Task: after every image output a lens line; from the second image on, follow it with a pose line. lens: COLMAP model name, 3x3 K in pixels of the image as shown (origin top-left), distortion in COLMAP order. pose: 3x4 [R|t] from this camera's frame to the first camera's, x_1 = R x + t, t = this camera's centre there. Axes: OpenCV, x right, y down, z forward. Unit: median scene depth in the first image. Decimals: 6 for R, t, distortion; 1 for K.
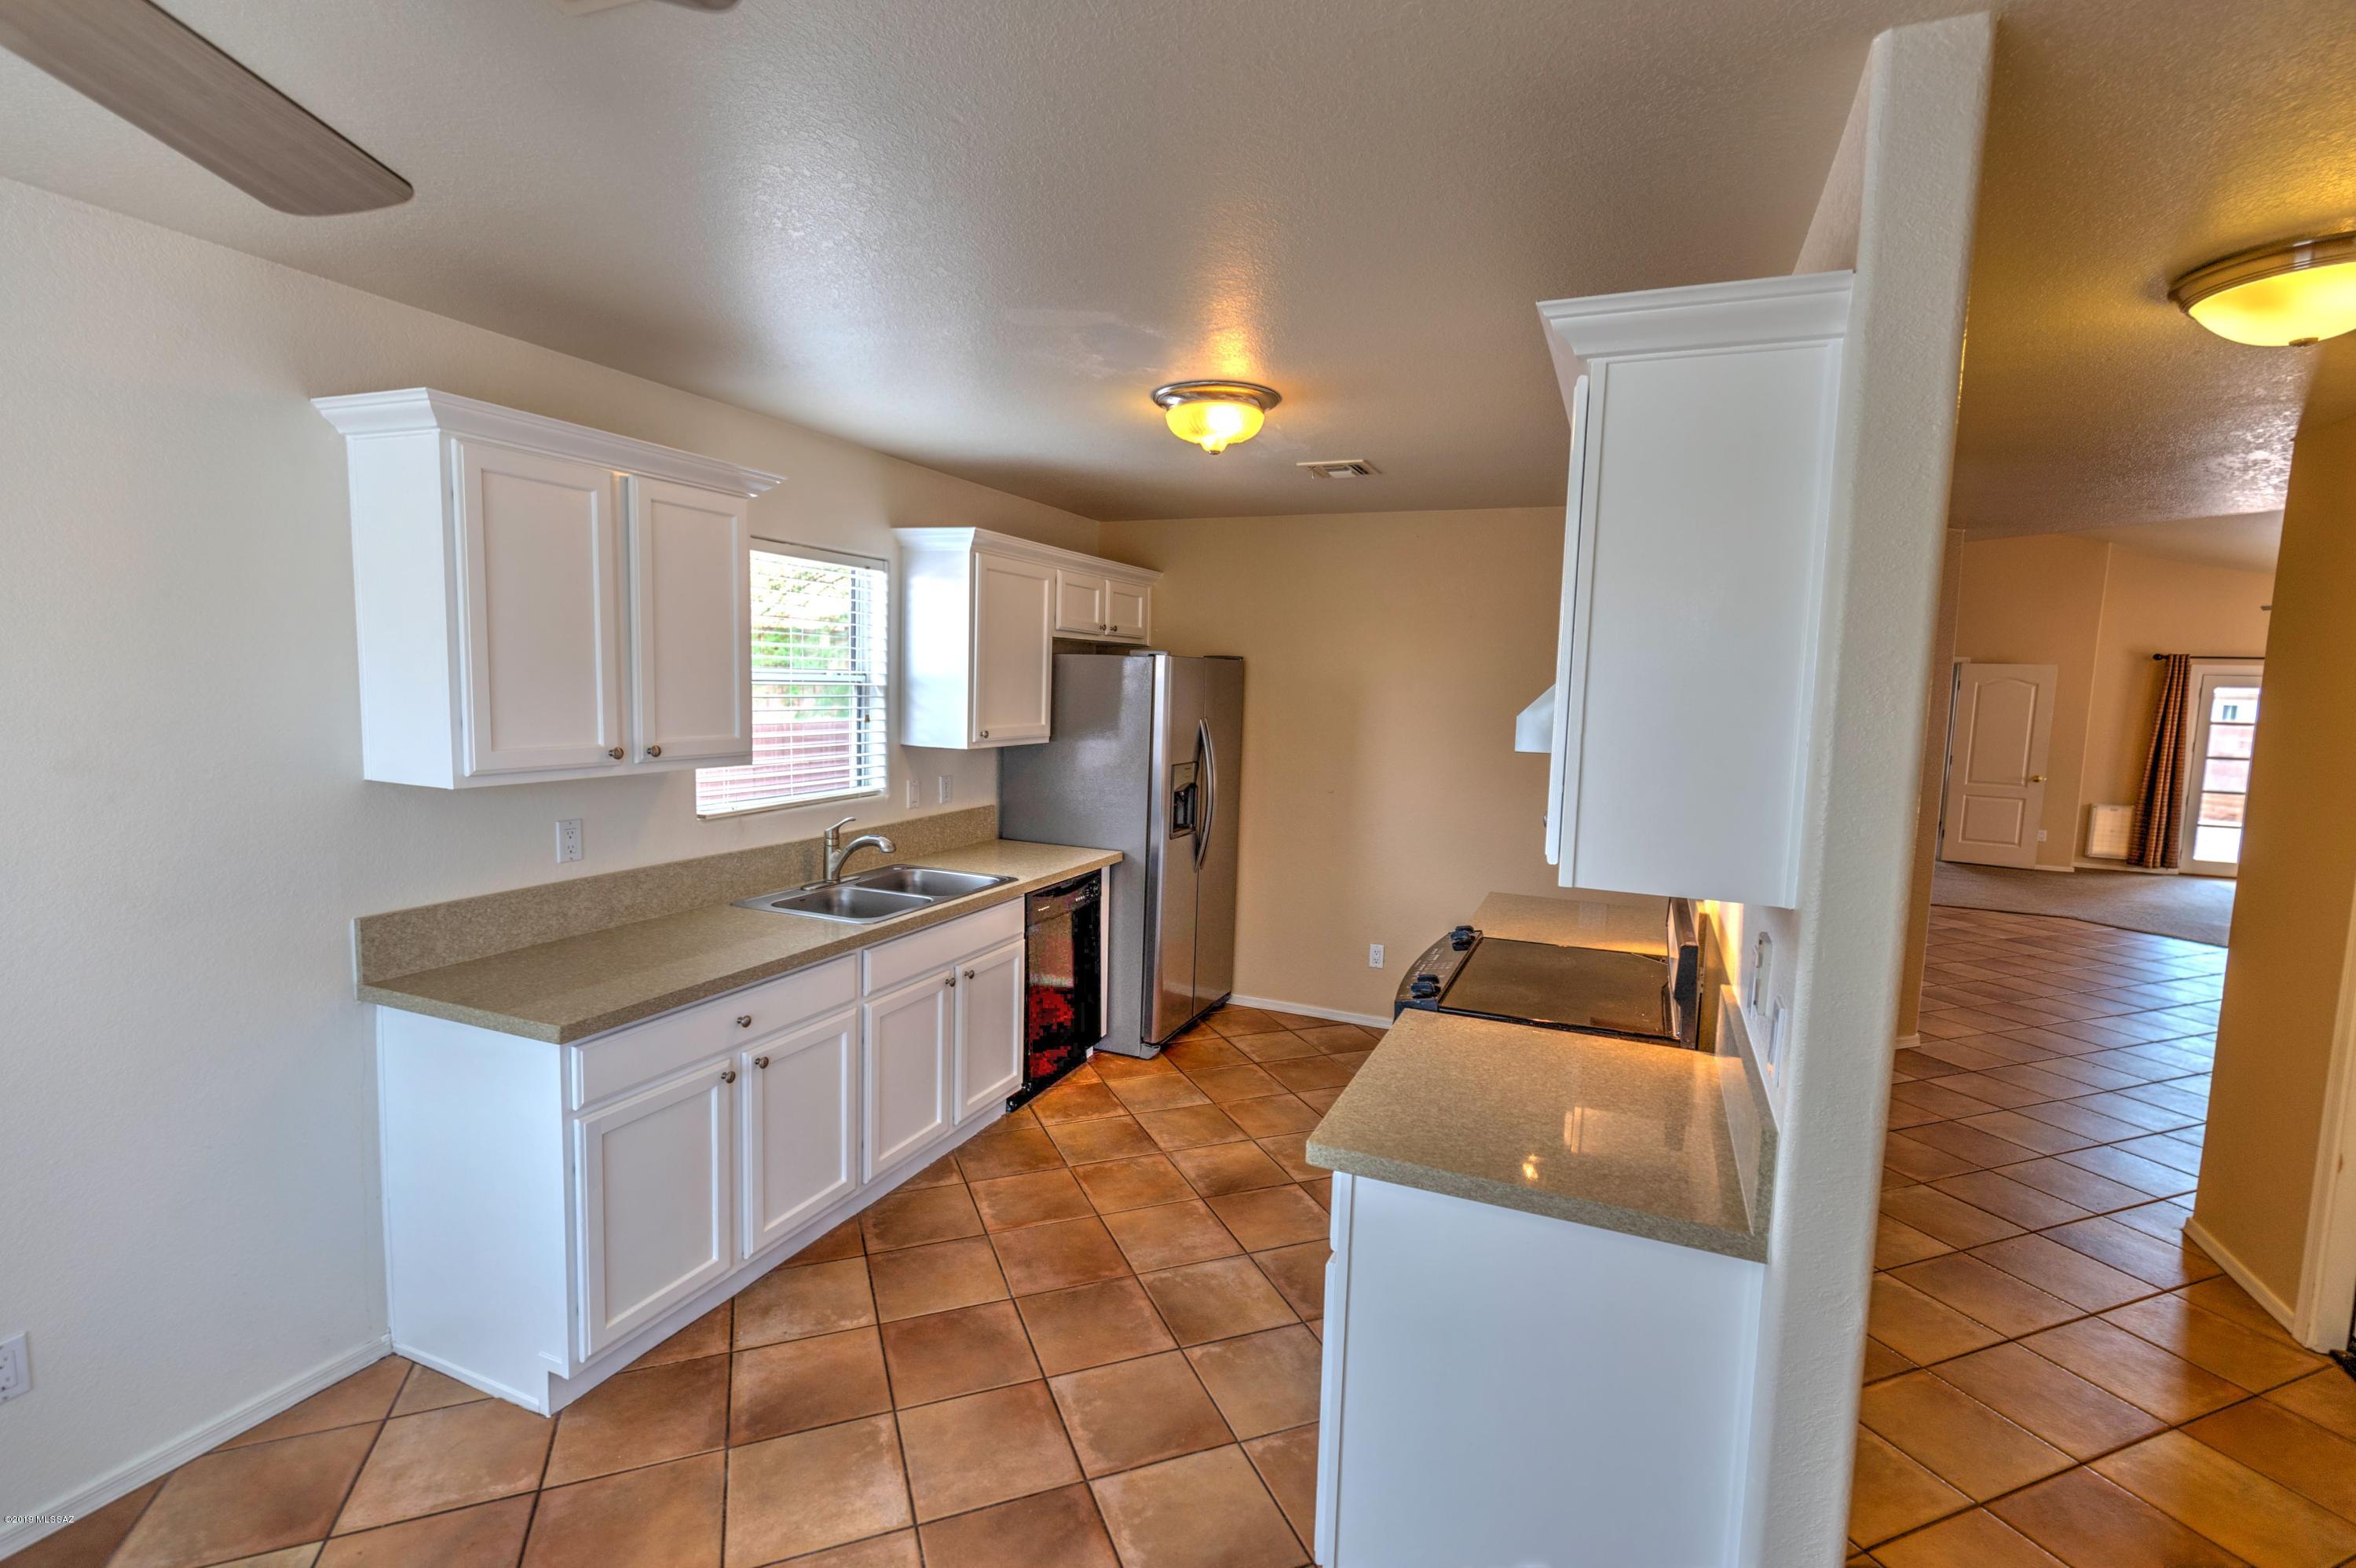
lens RADIAL K [[1058.3, 0, 1187.2], [0, 1058.3, 778.1], [0, 0, 1]] dist [0.008400, -0.000660]
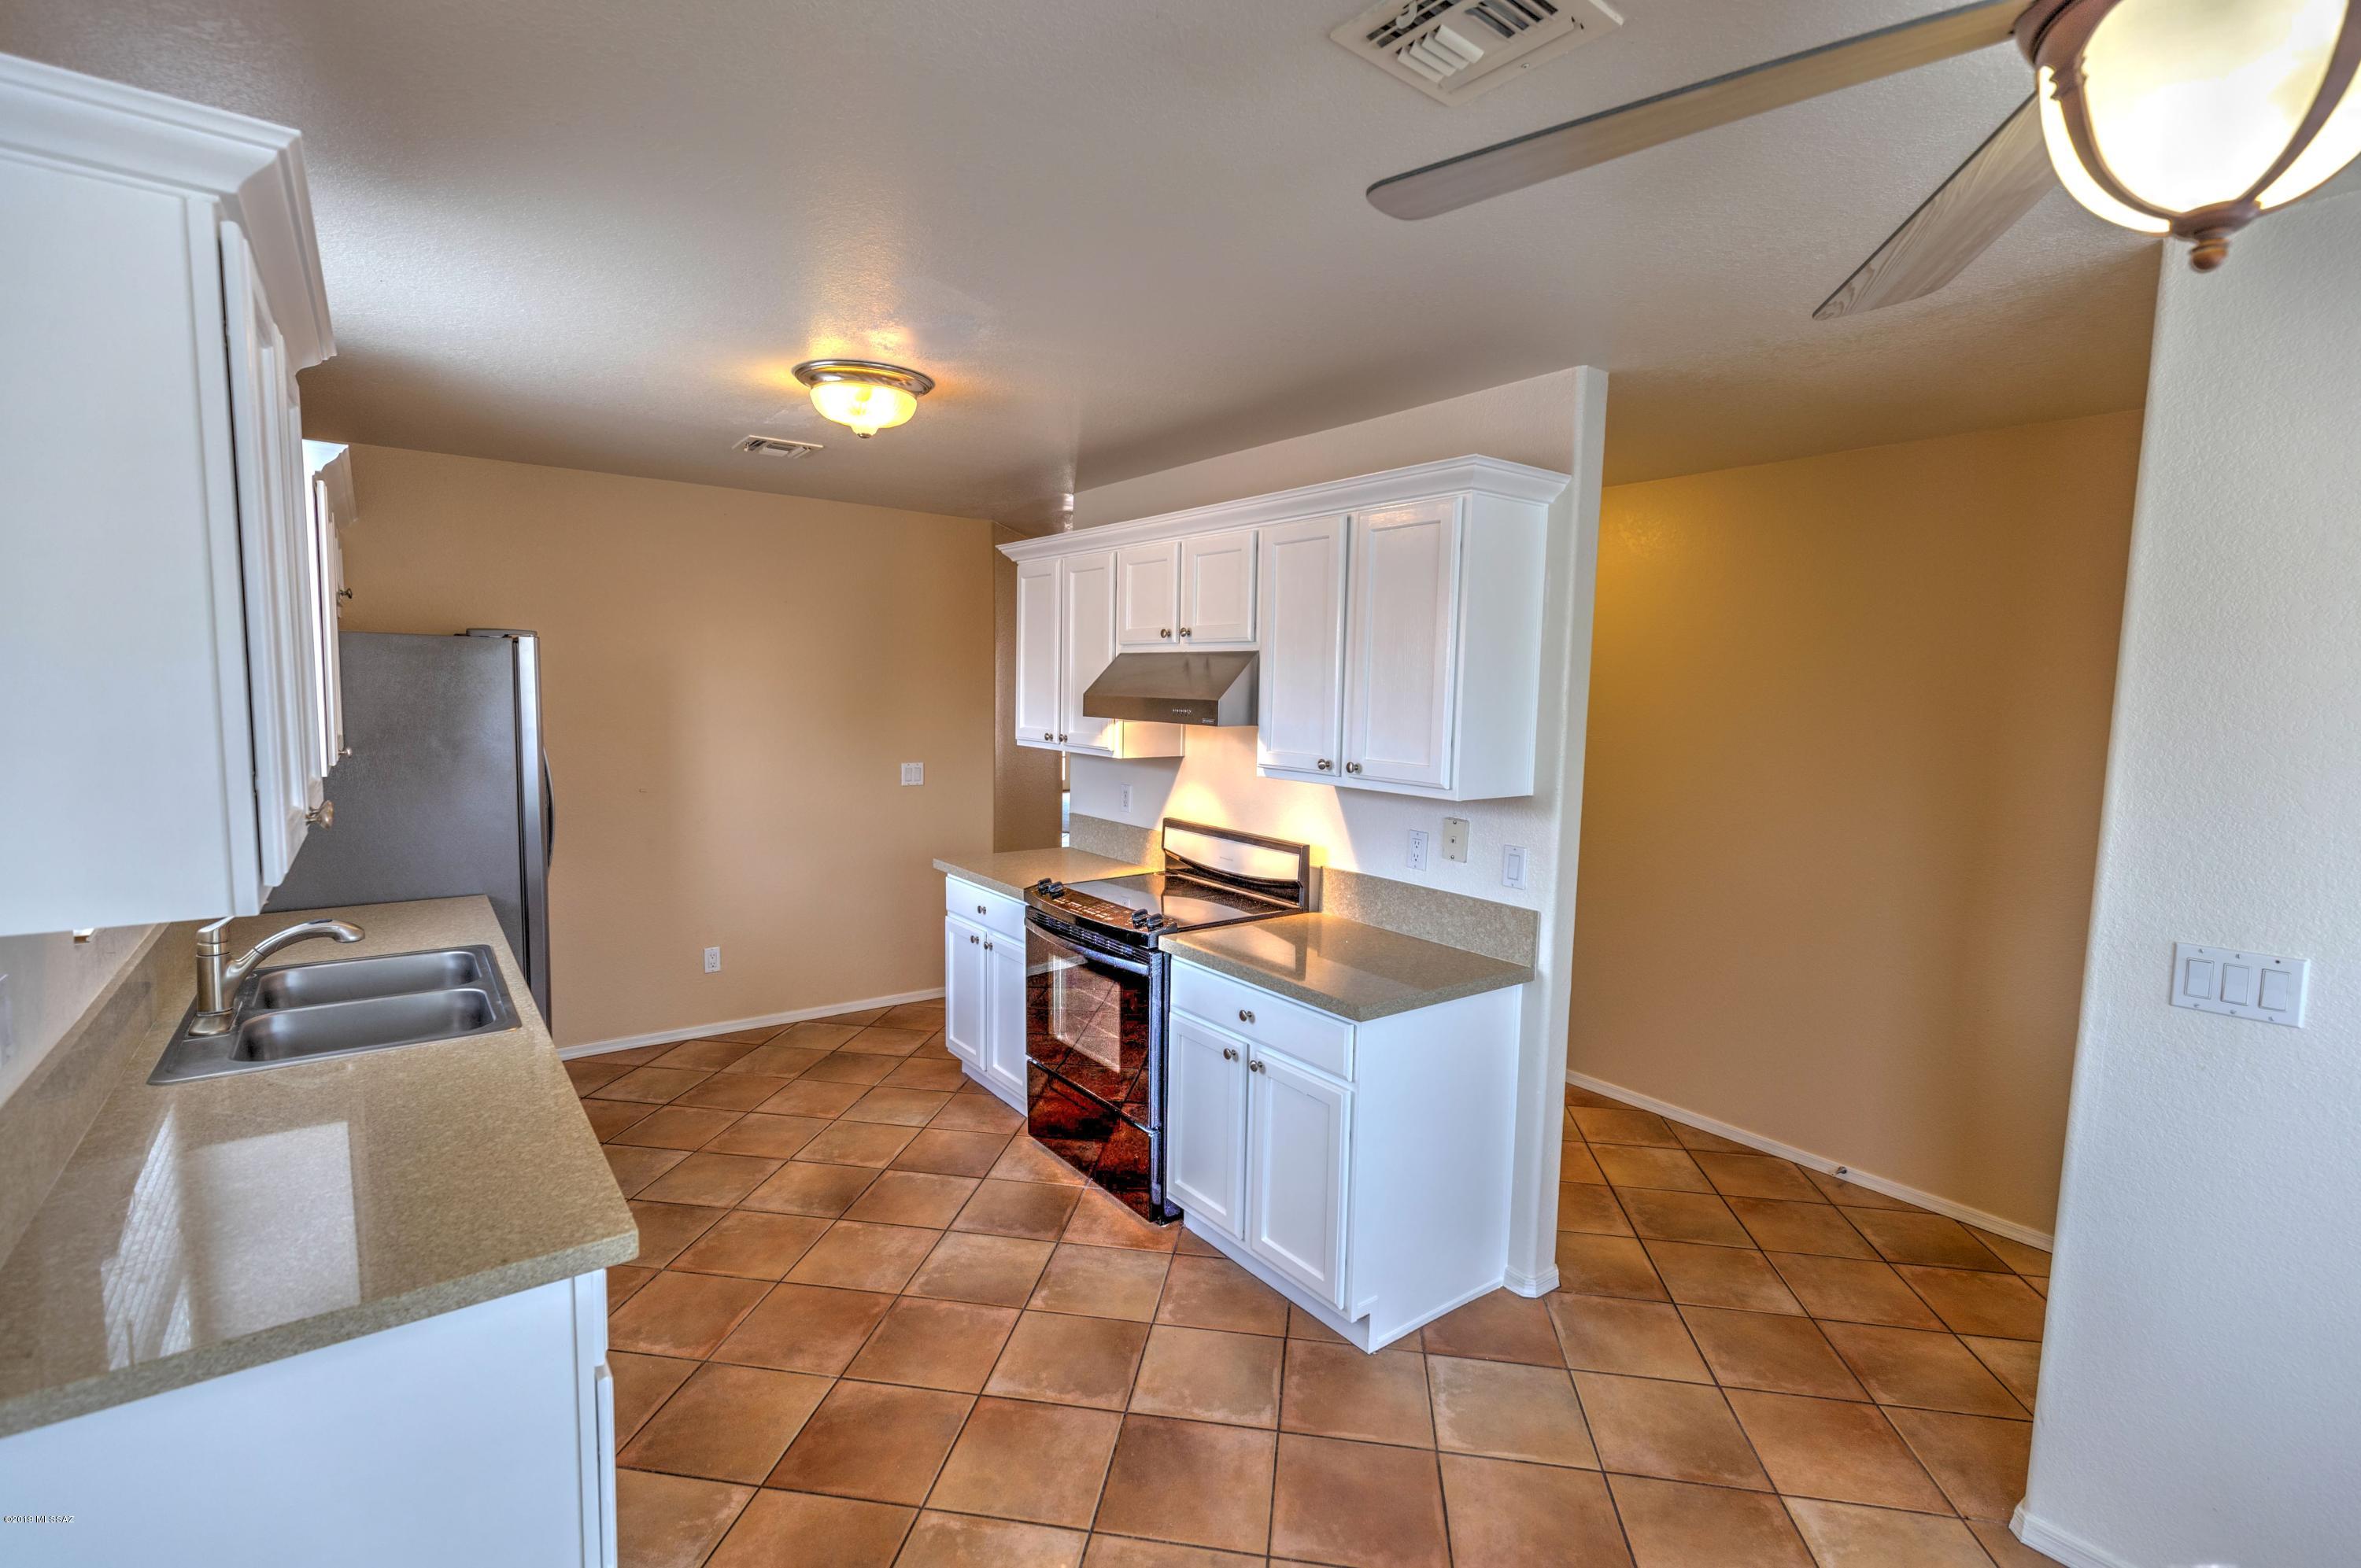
lens RADIAL K [[1060.4, 0, 1170.6], [0, 1060.4, 780.6], [0, 0, 1]] dist [0.009546, -0.000403]
pose [[0.514450, -0.099164, 0.851767, -0.710108], [0.076144, 0.994650, 0.069809, -0.044698], [-0.854133, 0.028944, 0.519249, 0.281249]]
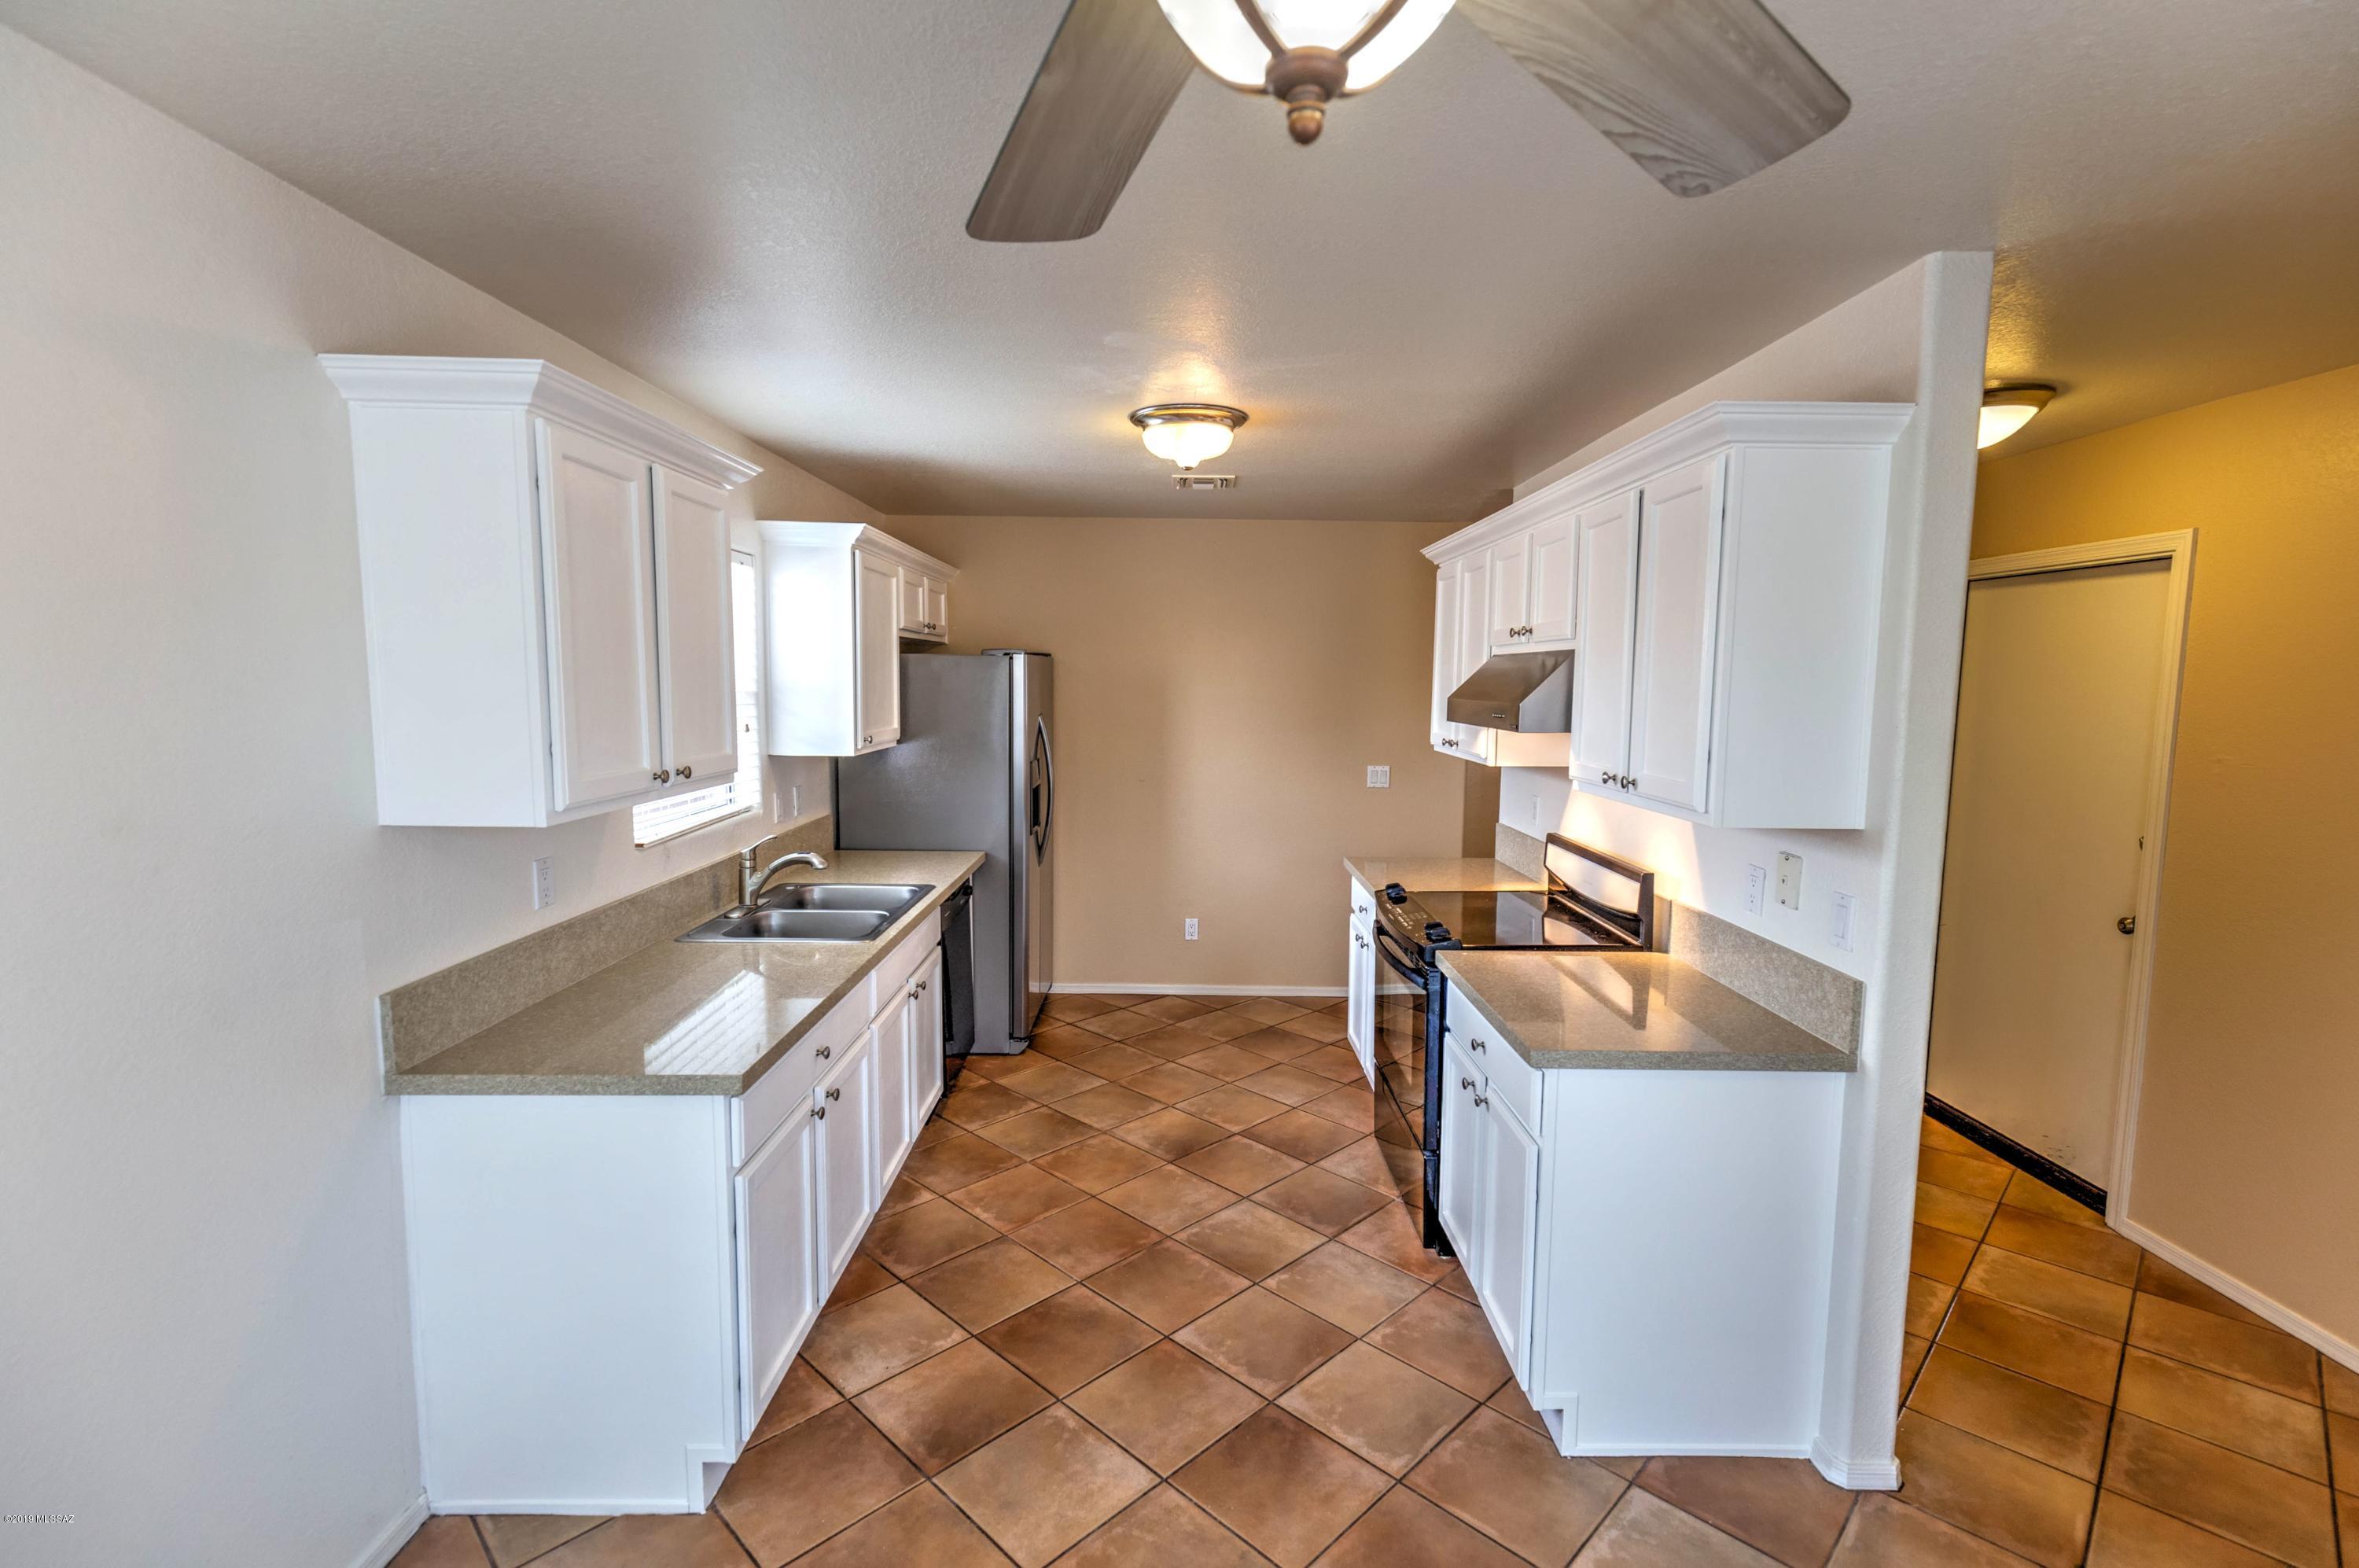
lens RADIAL K [[1063.1, 0, 1184.1], [0, 1063.1, 779.3], [0, 0, 1]] dist [0.008501, -0.000749]
pose [[0.917863, -0.057907, 0.392650, -0.438291], [0.054227, 0.998319, 0.020466, -0.013978], [-0.393175, 0.002507, 0.919460, 0.004019]]
